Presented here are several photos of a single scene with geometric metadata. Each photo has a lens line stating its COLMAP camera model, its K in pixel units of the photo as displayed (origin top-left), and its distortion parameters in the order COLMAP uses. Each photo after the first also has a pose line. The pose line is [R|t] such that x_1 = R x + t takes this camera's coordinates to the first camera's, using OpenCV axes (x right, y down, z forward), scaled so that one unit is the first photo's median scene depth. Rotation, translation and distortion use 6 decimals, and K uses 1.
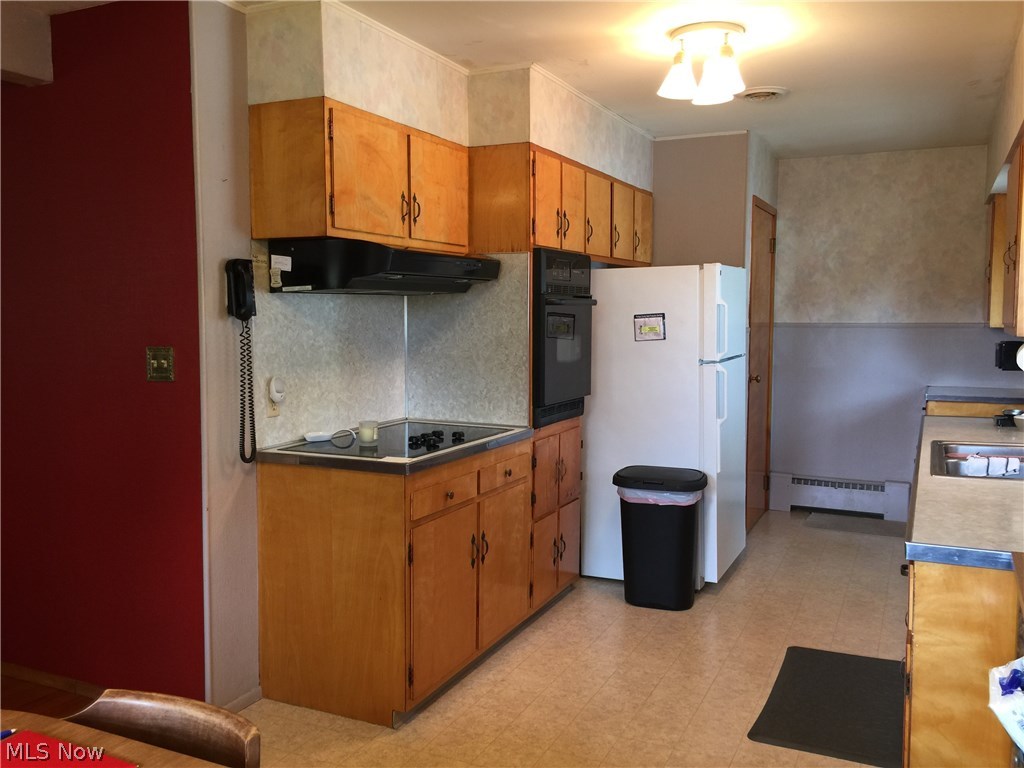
lens RADIAL K [[875.3, 0, 513.0], [0, 875.3, 376.9], [0, 0, 1]] dist [0.078156, -0.114332]
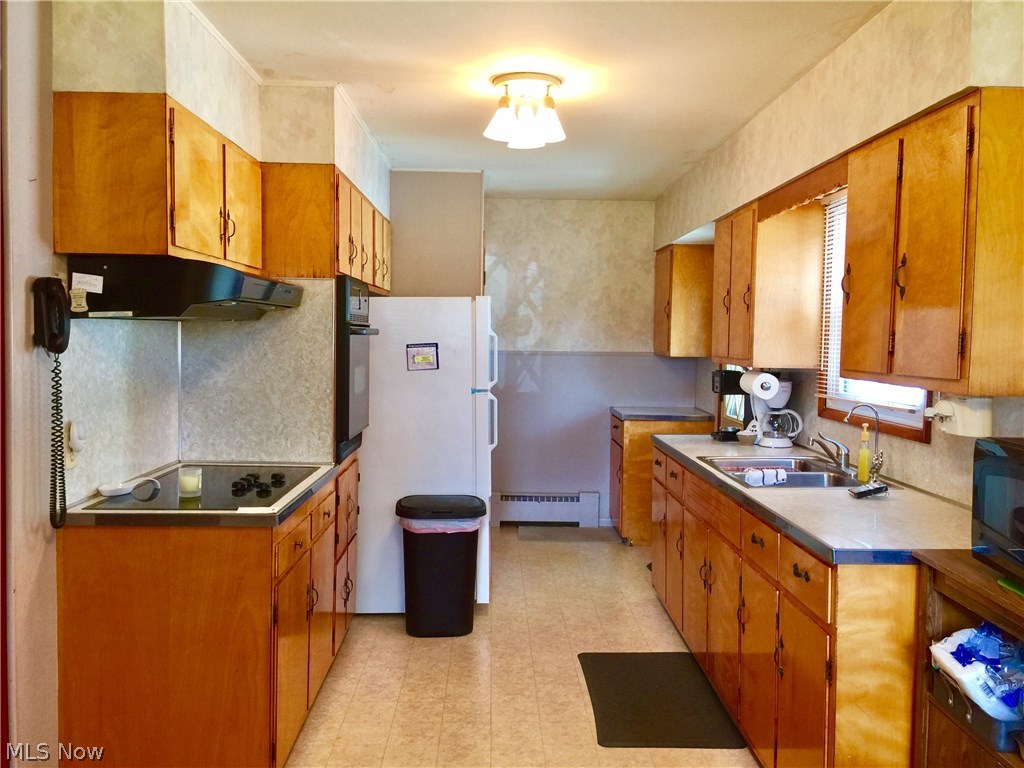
lens RADIAL K [[875.3, 0, 512.7], [0, 875.3, 379.4], [0, 0, 1]] dist [0.078156, -0.114332]
pose [[0.895101, -0.009565, 0.445761, -0.230180], [0.018333, 0.999714, -0.015362, -0.015279], [-0.445486, 0.021922, 0.895020, 0.062949]]
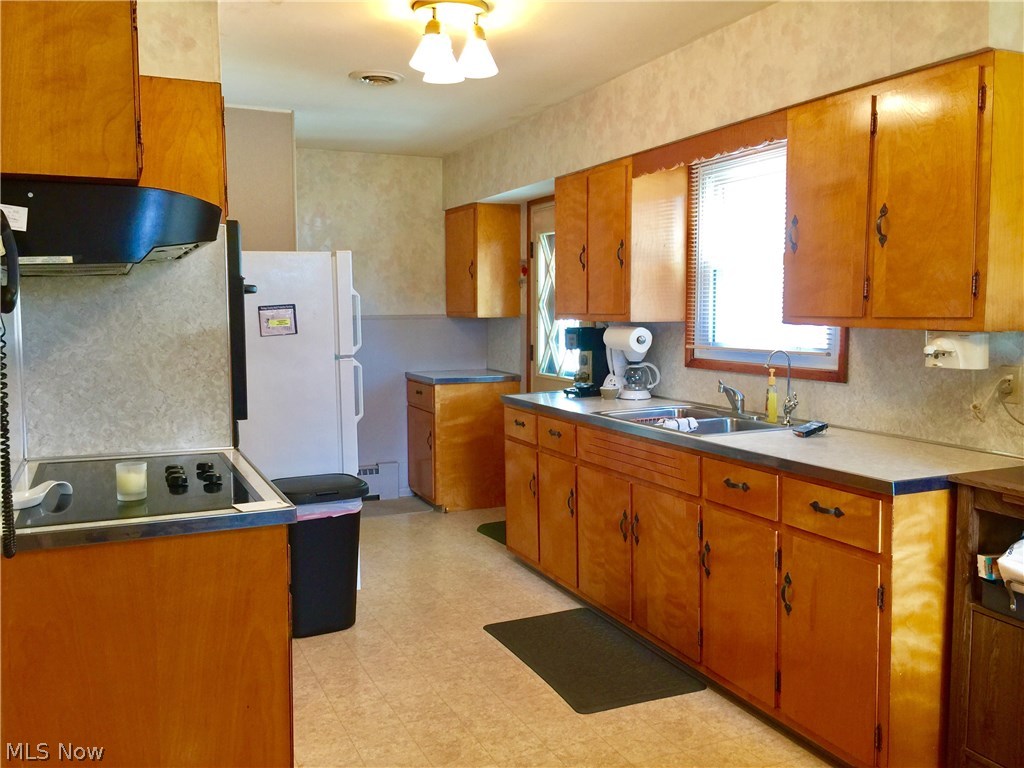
lens RADIAL K [[875.3, 0, 506.5], [0, 875.3, 376.5], [0, 0, 1]] dist [0.078156, -0.114332]
pose [[0.654386, -0.062531, 0.753571, -0.413878], [0.059851, 0.997731, 0.030818, -0.016087], [-0.753789, 0.024935, 0.656644, 0.290927]]
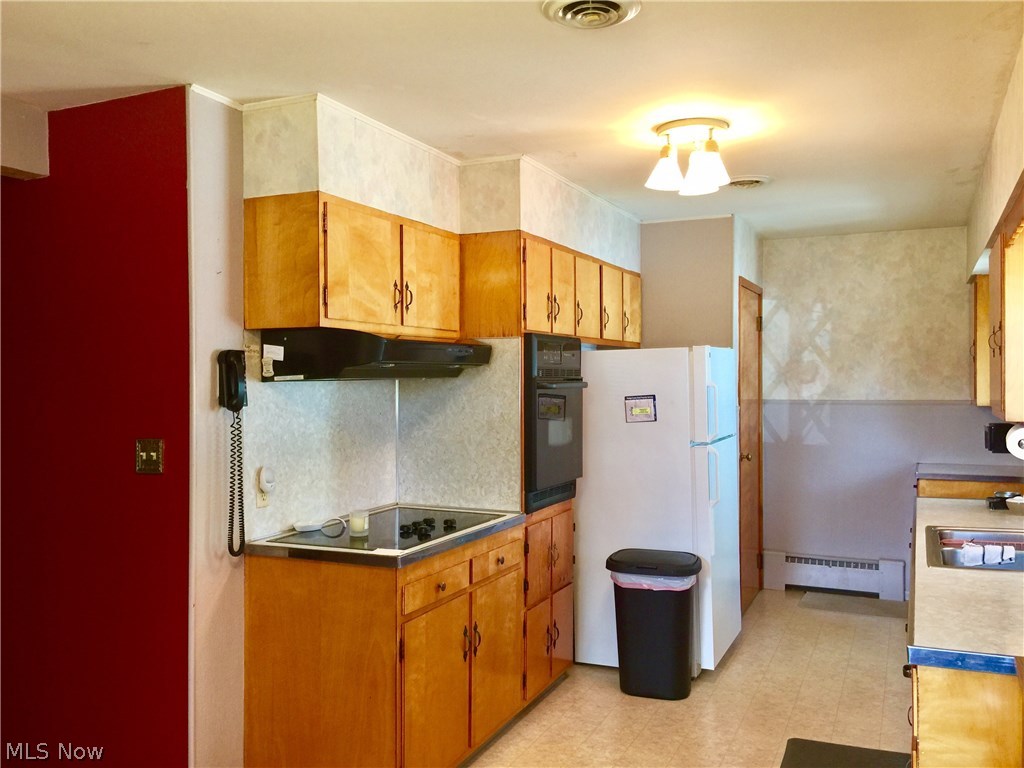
lens RADIAL K [[875.3, 0, 511.8], [0, 875.3, 380.5], [0, 0, 1]] dist [0.078156, -0.114332]
pose [[0.999913, -0.004628, 0.012315, -0.003879], [0.005510, 0.997350, -0.072544, -0.019438], [-0.011947, 0.072605, 0.997289, 0.000476]]
